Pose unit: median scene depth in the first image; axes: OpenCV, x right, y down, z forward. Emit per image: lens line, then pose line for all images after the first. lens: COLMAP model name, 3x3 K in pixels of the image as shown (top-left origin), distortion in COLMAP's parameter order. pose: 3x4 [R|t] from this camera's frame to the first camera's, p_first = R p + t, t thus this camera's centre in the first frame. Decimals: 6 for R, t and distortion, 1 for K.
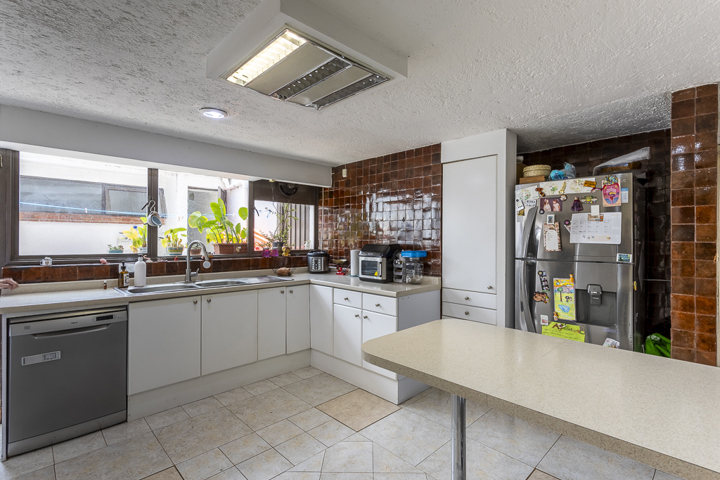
lens RADIAL K [[342.1, 0, 361.2], [0, 342.1, 240.0], [0, 0, 1]] dist [-0.002638, 0.004410]
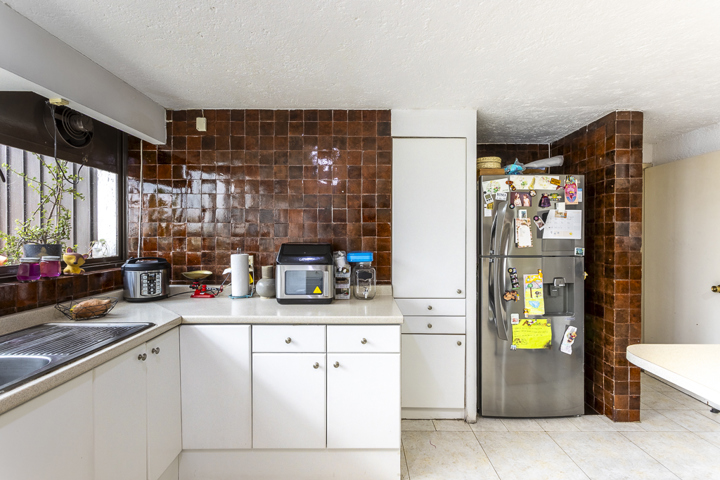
lens RADIAL K [[342.1, 0, 360.6], [0, 342.1, 237.8], [0, 0, 1]] dist [-0.002638, 0.004410]
pose [[0.701534, -0.012797, 0.712521, -0.449796], [0.006942, 0.999914, 0.011124, -0.007926], [-0.712602, -0.002858, 0.701563, 0.630297]]
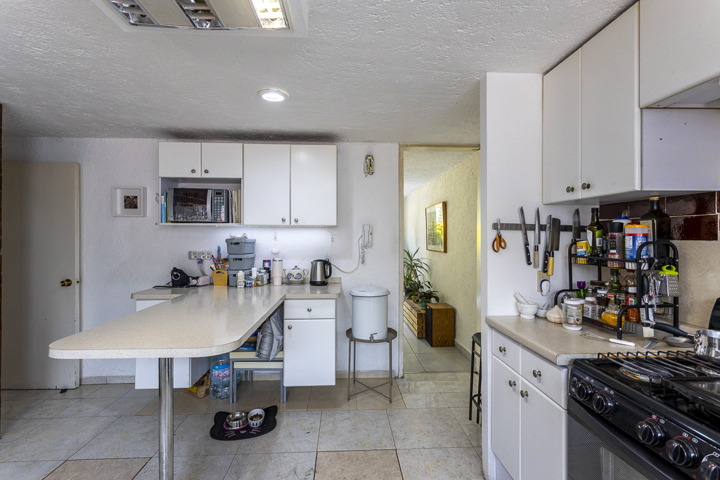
lens RADIAL K [[342.1, 0, 360.7], [0, 342.1, 236.1], [0, 0, 1]] dist [-0.002638, 0.004410]
pose [[-0.740158, -0.006046, 0.672405, -0.502520], [-0.000949, 0.999968, 0.007947, -0.006755], [-0.672432, 0.005244, -0.740141, 0.765059]]
